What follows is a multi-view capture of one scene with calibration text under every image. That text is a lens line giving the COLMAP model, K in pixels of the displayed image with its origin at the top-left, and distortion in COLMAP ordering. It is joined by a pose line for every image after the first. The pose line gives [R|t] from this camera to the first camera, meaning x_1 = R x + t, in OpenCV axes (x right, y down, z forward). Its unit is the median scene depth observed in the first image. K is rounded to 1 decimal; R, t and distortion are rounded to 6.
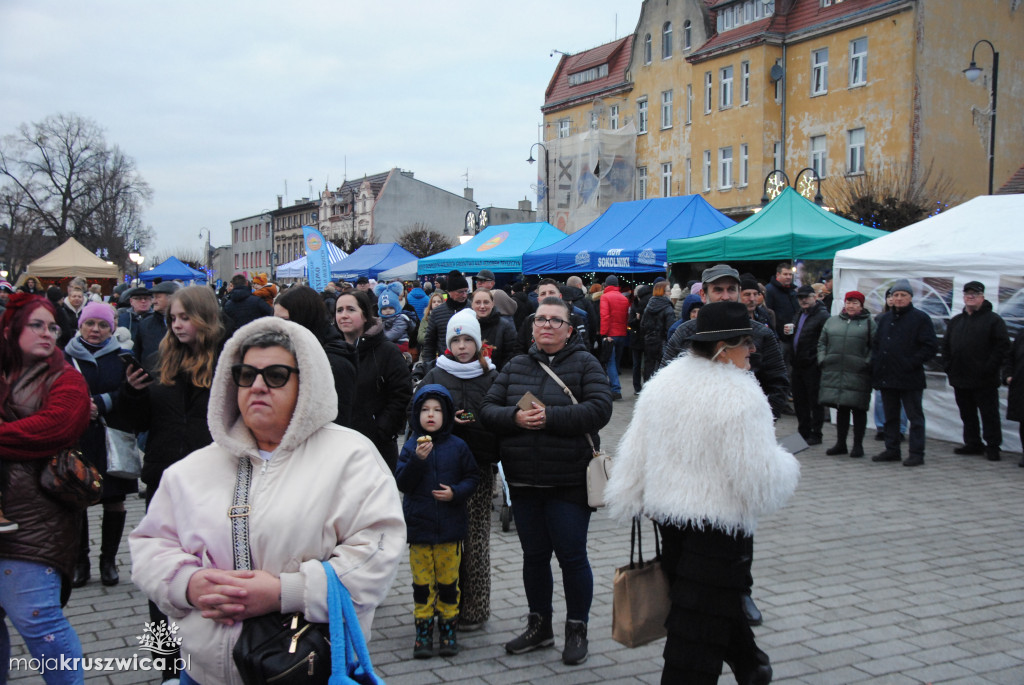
lens RADIAL K [[1137.0, 0, 509.3], [0, 1137.0, 344.2], [0, 0, 1]] dist [-0.027460, 0.353801]
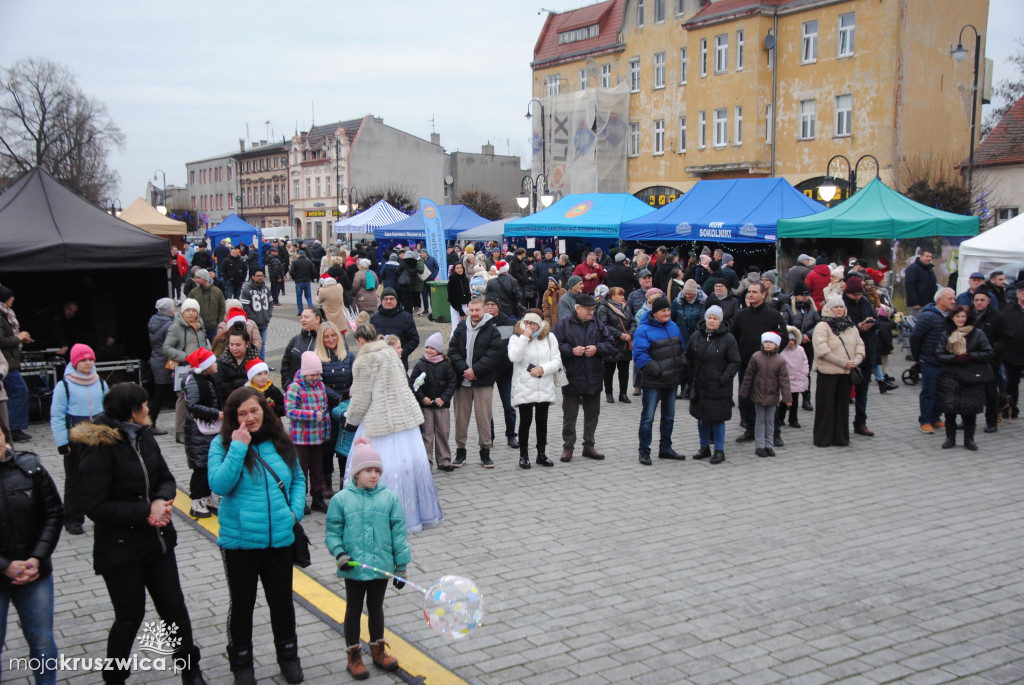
lens RADIAL K [[1137.0, 0, 509.3], [0, 1137.0, 344.2], [0, 0, 1]] dist [-0.027460, 0.353801]
pose [[0.997080, -0.015050, 0.074865, -0.091947], [0.010632, 0.998198, 0.059058, -0.011094], [-0.075618, -0.058089, 0.995443, -0.089156]]
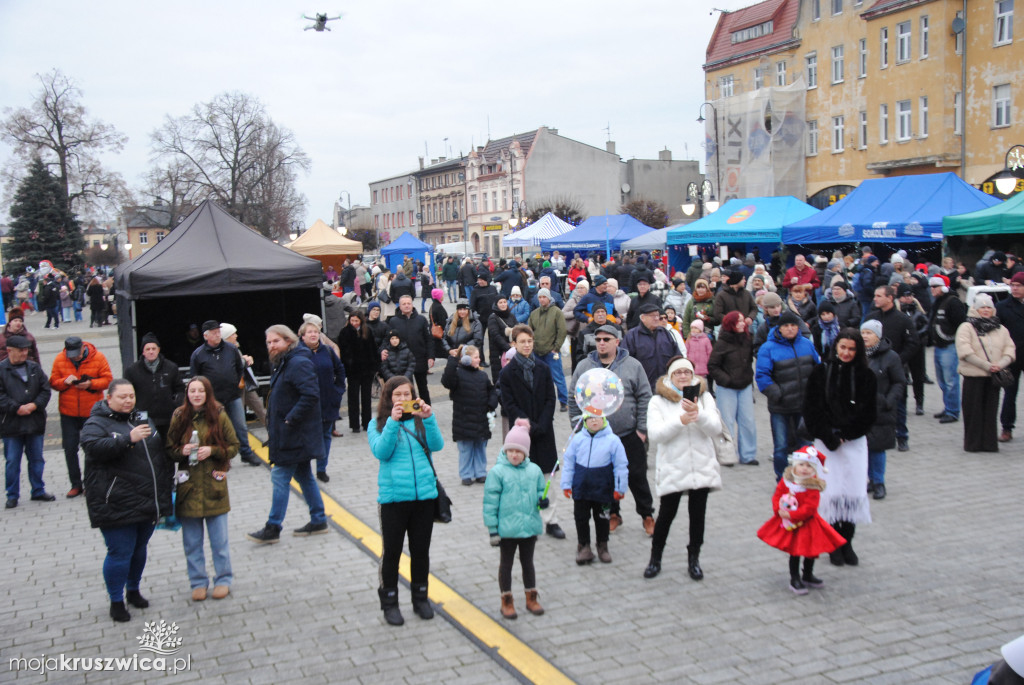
lens RADIAL K [[1159.1, 0, 510.7], [0, 1159.1, 346.6], [0, 0, 1]] dist [-0.005177, 0.326729]
pose [[0.995566, -0.036887, -0.086530, -0.078694], [0.041076, 0.998043, 0.047144, -0.011018], [0.084621, -0.050489, 0.995133, -0.105030]]
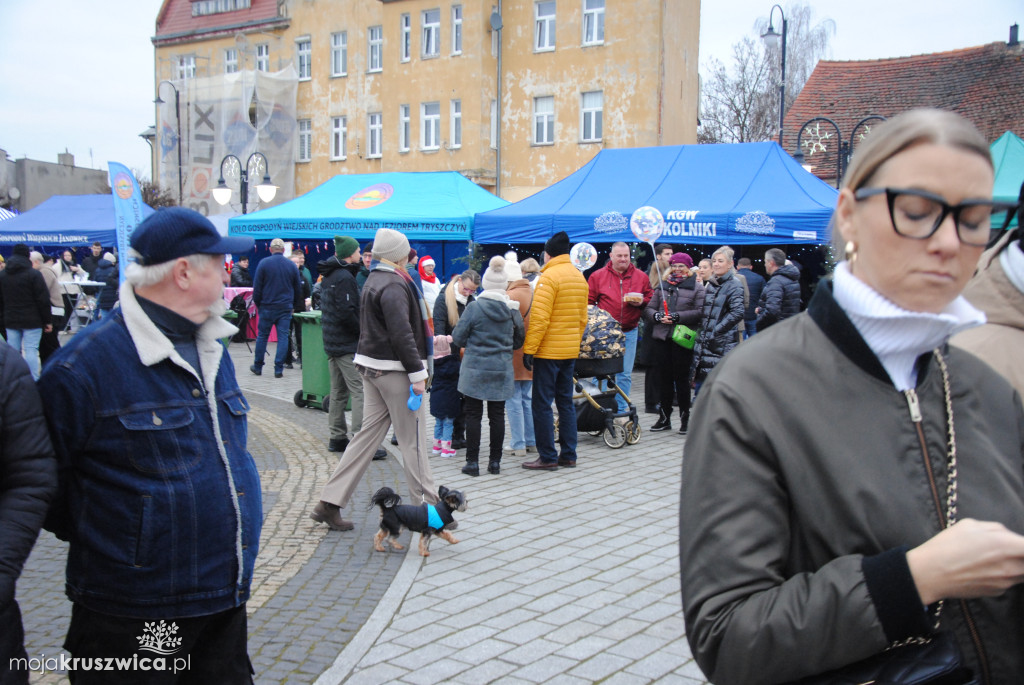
lens RADIAL K [[1144.8, 0, 509.8], [0, 1144.8, 347.5], [0, 0, 1]] dist [-0.000138, 0.306011]
pose [[0.898925, -0.017851, 0.437738, -0.132457], [0.006514, 0.999604, 0.027386, -0.007236], [-0.438054, -0.021767, 0.898685, 0.160471]]
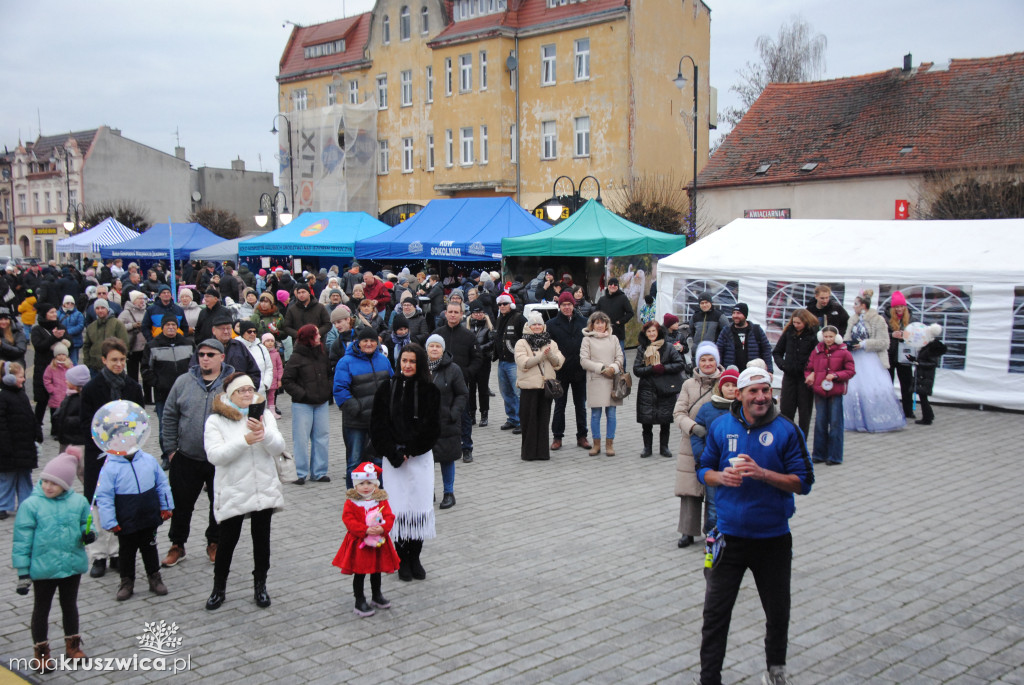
lens RADIAL K [[1159.1, 0, 510.7], [0, 1159.1, 346.6], [0, 0, 1]] dist [-0.005177, 0.326729]
pose [[0.961438, -0.034769, 0.272817, -0.077427], [0.022716, 0.998626, 0.047216, -0.010896], [-0.274083, -0.039198, 0.960907, -0.099417]]
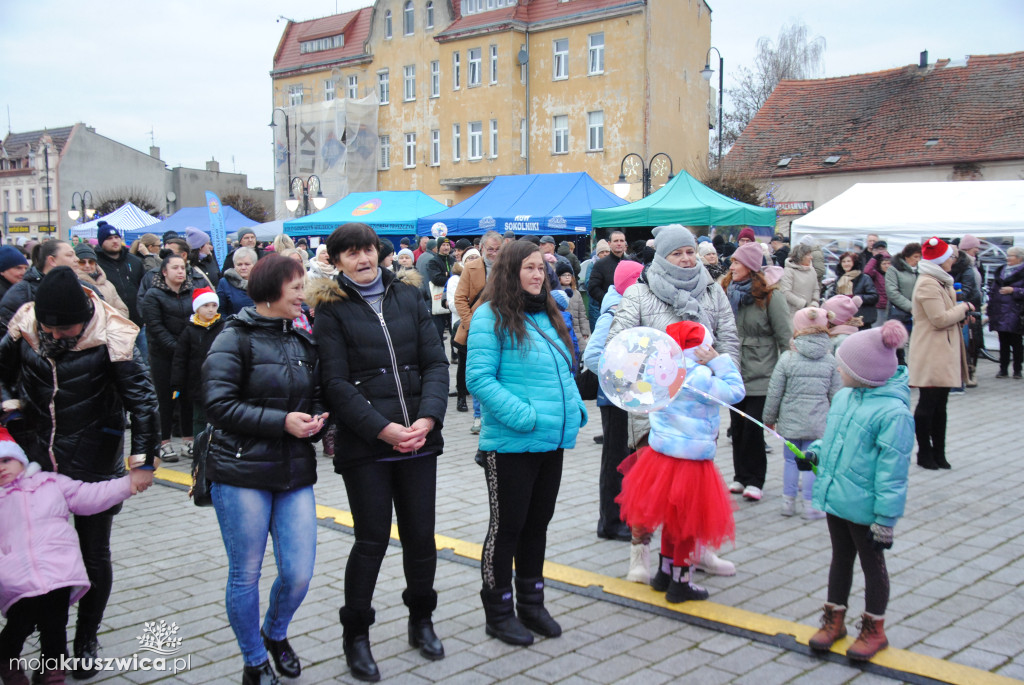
lens RADIAL K [[1144.8, 0, 509.8], [0, 1144.8, 347.5], [0, 0, 1]] dist [-0.000138, 0.306011]
pose [[0.946539, -0.028356, 0.321340, -0.130427], [0.017037, 0.999133, 0.037982, 0.004486], [-0.322138, -0.030477, 0.946202, -0.067342]]
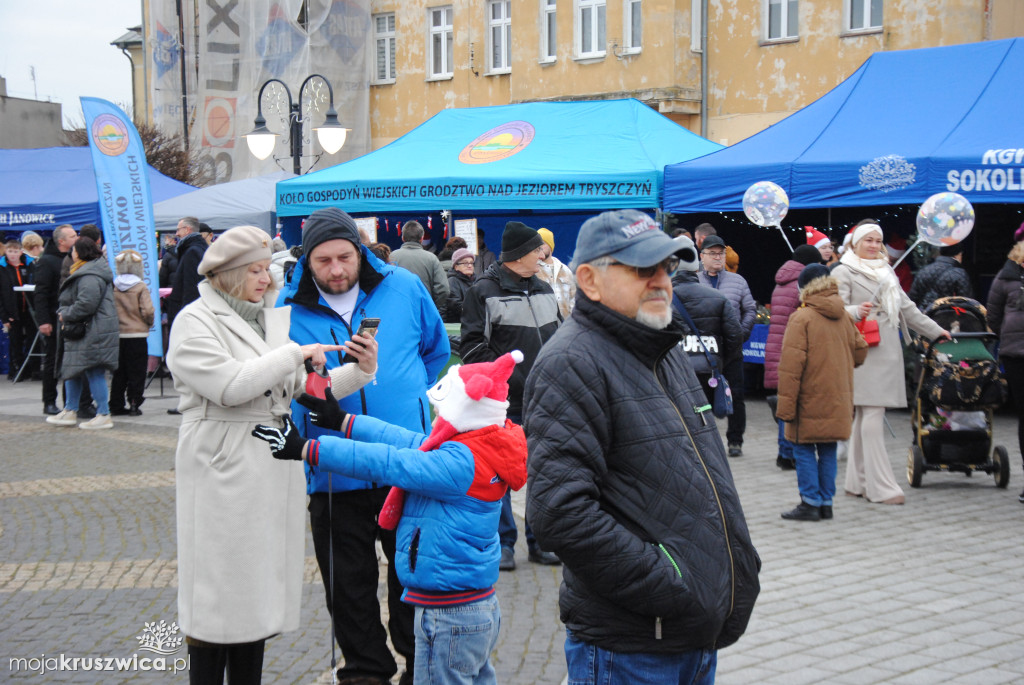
lens RADIAL K [[1941.7, 0, 517.4], [0, 1941.7, 342.6], [0, 0, 1]] dist [0.385295, 0.323302]
pose [[0.940687, -0.022993, 0.338496, -0.142082], [0.023443, 0.999721, 0.002760, -0.006410], [-0.338465, 0.005339, 0.940964, 0.138242]]
